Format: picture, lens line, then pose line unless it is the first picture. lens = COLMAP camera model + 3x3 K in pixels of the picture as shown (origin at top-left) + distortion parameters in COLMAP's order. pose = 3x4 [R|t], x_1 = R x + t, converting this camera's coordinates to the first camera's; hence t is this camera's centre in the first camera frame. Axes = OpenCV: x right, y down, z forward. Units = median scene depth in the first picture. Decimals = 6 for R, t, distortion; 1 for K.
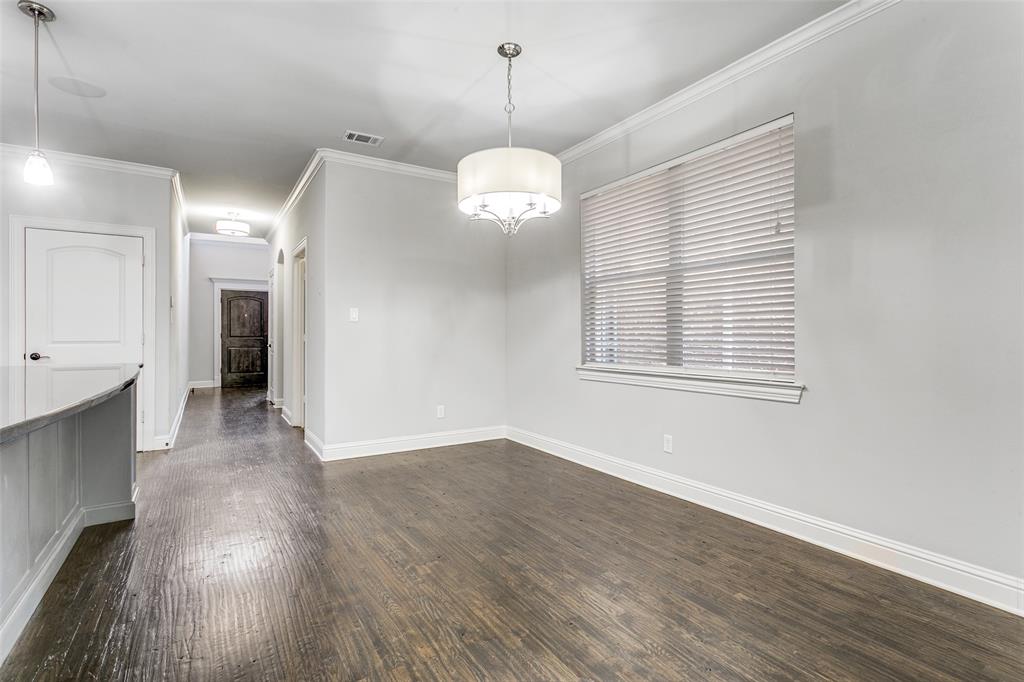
lens RADIAL K [[489.0, 0, 513.9], [0, 489.0, 331.9], [0, 0, 1]] dist [0.002956, 0.003293]
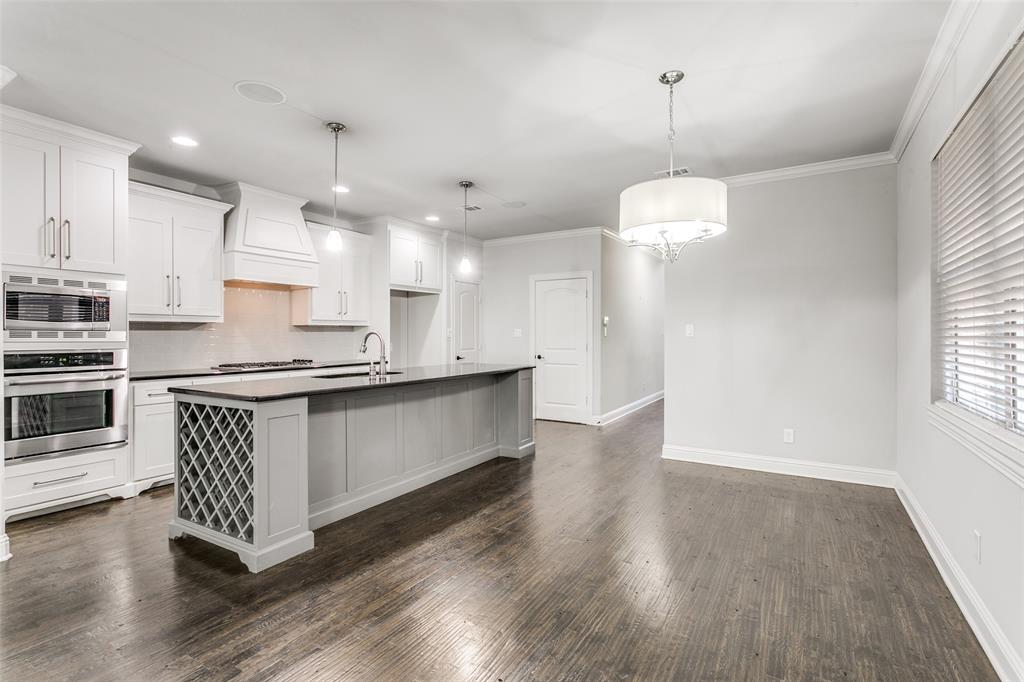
lens RADIAL K [[489.0, 0, 510.0], [0, 489.0, 334.7], [0, 0, 1]] dist [0.002956, 0.003293]
pose [[0.446879, 0.000108, -0.894594, 0.480456], [0.004920, 0.999985, 0.002578, -0.031565], [0.894581, -0.005553, 0.446872, 0.161625]]
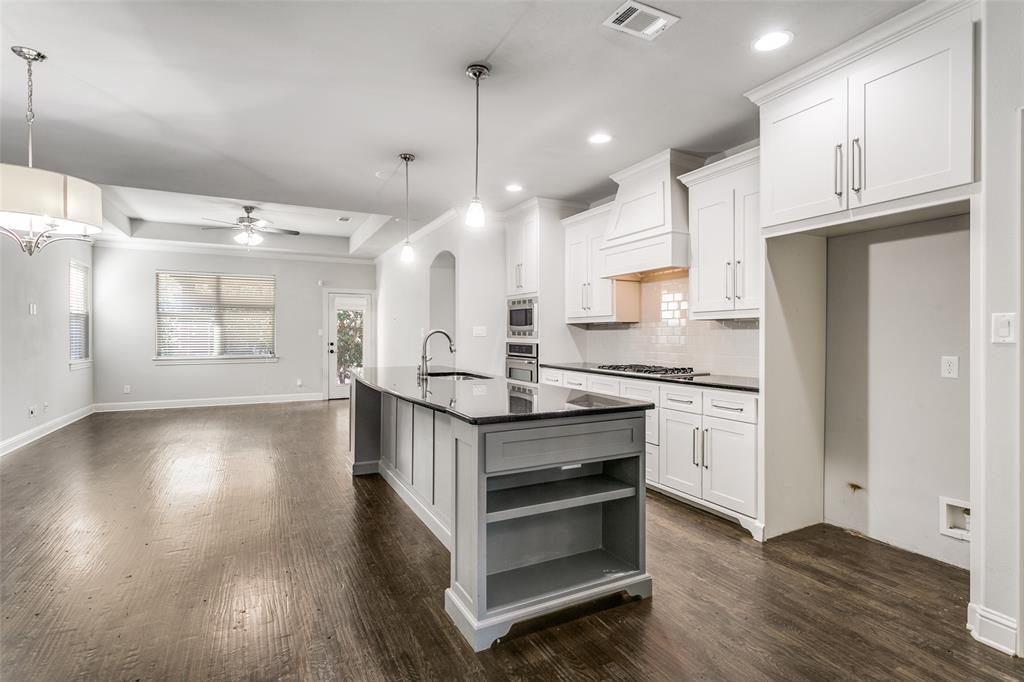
lens RADIAL K [[489.0, 0, 515.8], [0, 489.0, 337.9], [0, 0, 1]] dist [0.002956, 0.003293]
pose [[-0.996010, -0.000154, 0.089245, -0.650193], [0.000115, 0.999995, 0.003003, -0.025849], [-0.089245, 0.003001, -0.996005, 1.185060]]
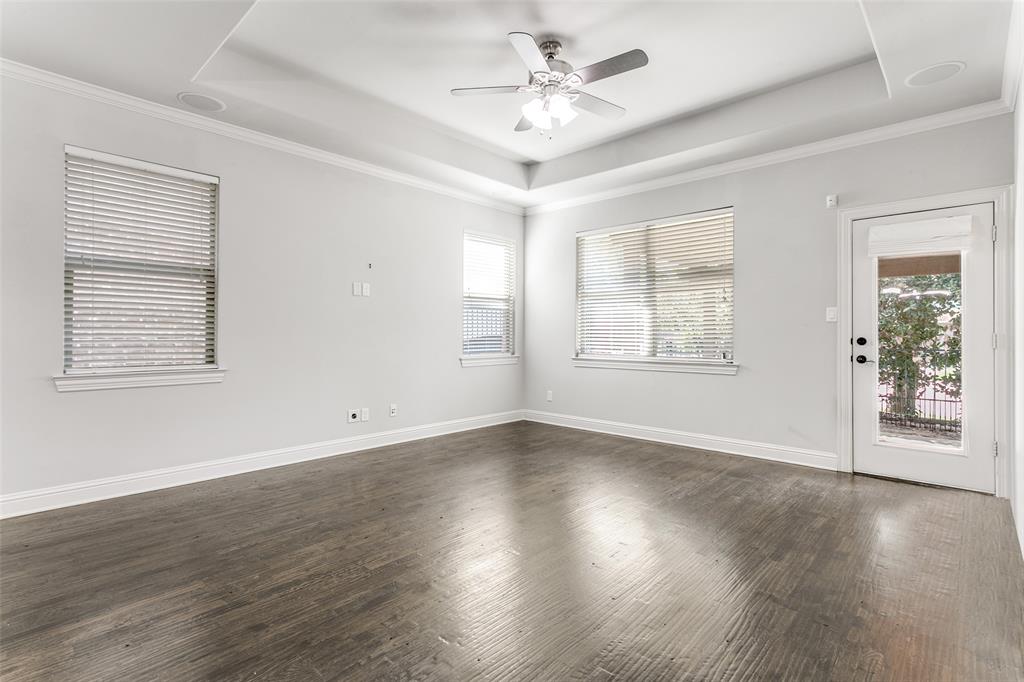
lens RADIAL K [[489.0, 0, 507.8], [0, 489.0, 334.1], [0, 0, 1]] dist [0.002956, 0.003293]
pose [[-0.246988, 0.000766, 0.969018, -0.353023], [-0.004974, 0.999986, -0.002058, 0.000161], [-0.969006, -0.005328, -0.246981, -0.072335]]
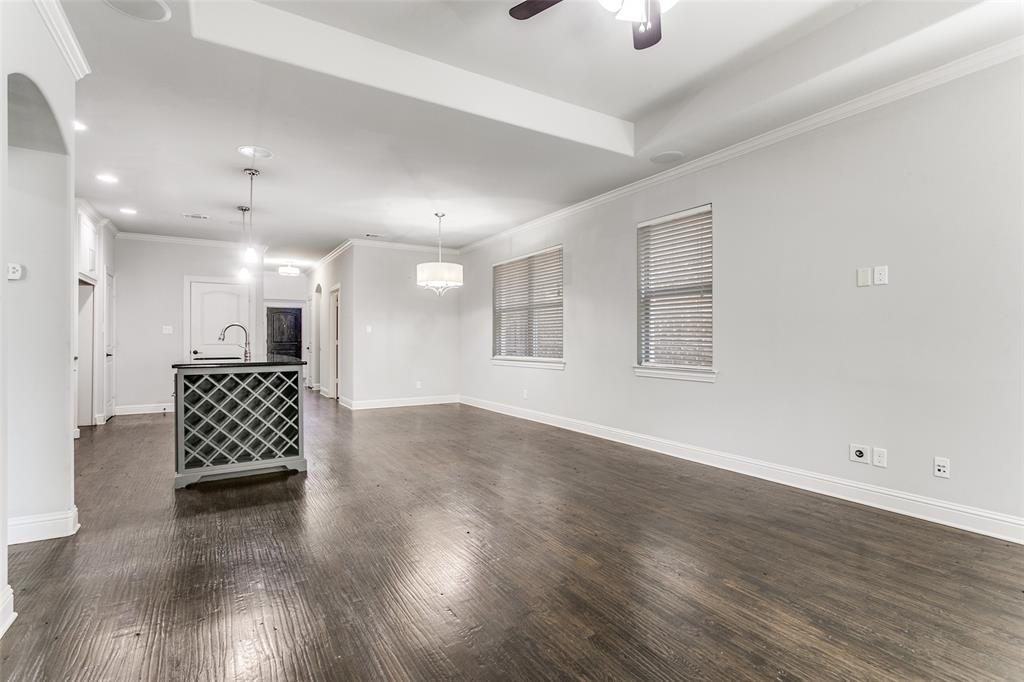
lens RADIAL K [[489.0, 0, 512.1], [0, 489.0, 336.4], [0, 0, 1]] dist [0.002956, 0.003293]
pose [[0.999854, 0.000543, -0.017055, 0.231930], [-0.000612, 0.999992, -0.004061, -0.002514], [0.017052, 0.004070, 0.999846, -0.795744]]
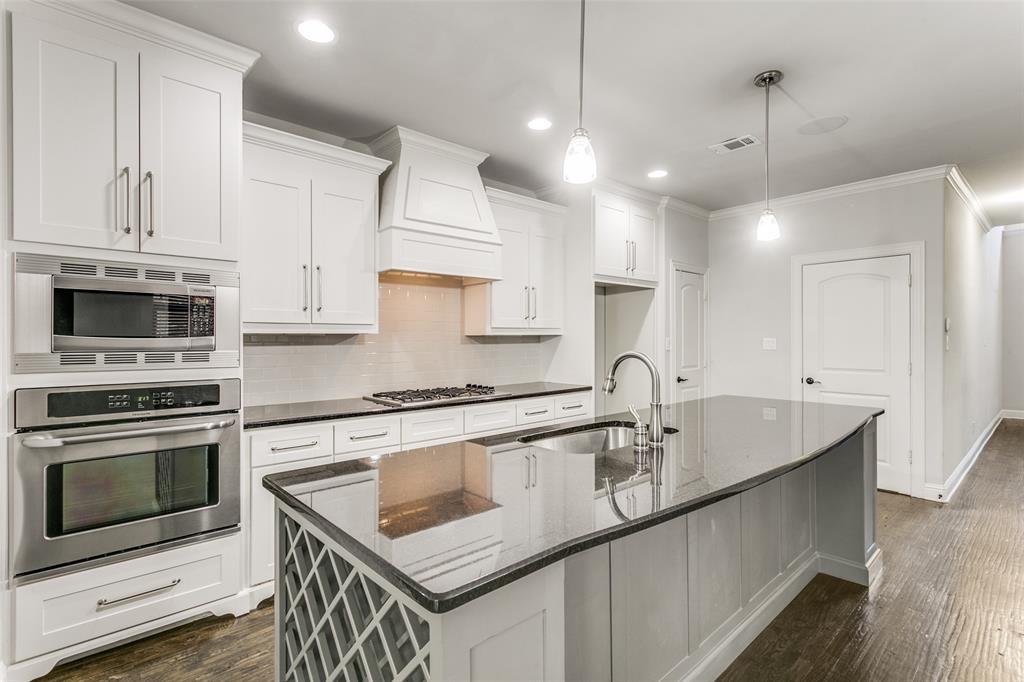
lens RADIAL K [[489.0, 0, 505.9], [0, 489.0, 338.7], [0, 0, 1]] dist [0.002956, 0.003293]
pose [[0.167701, 0.001372, -0.985837, -0.006423], [0.006198, 0.999978, 0.002446, -0.051530], [0.985818, -0.006521, 0.167689, 0.145130]]
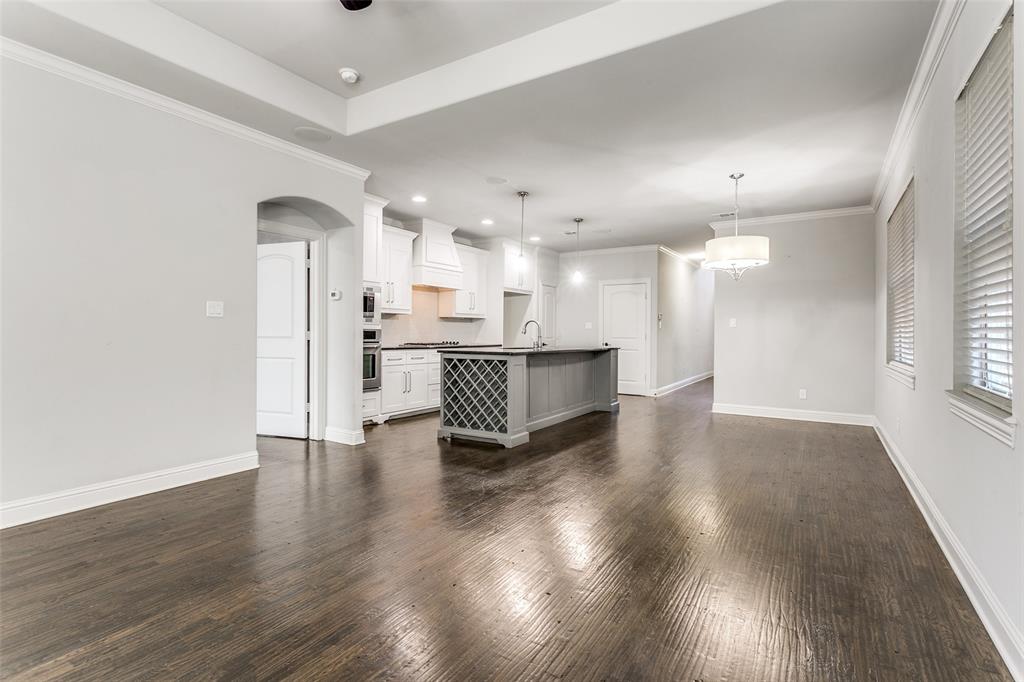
lens RADIAL K [[489.0, 0, 508.6], [0, 489.0, 326.0], [0, 0, 1]] dist [0.002956, 0.003293]
pose [[0.429303, -0.008227, -0.903123, 0.793325], [-0.004789, 0.999924, -0.011385, -0.003380], [0.903148, 0.009213, 0.429231, -0.319217]]
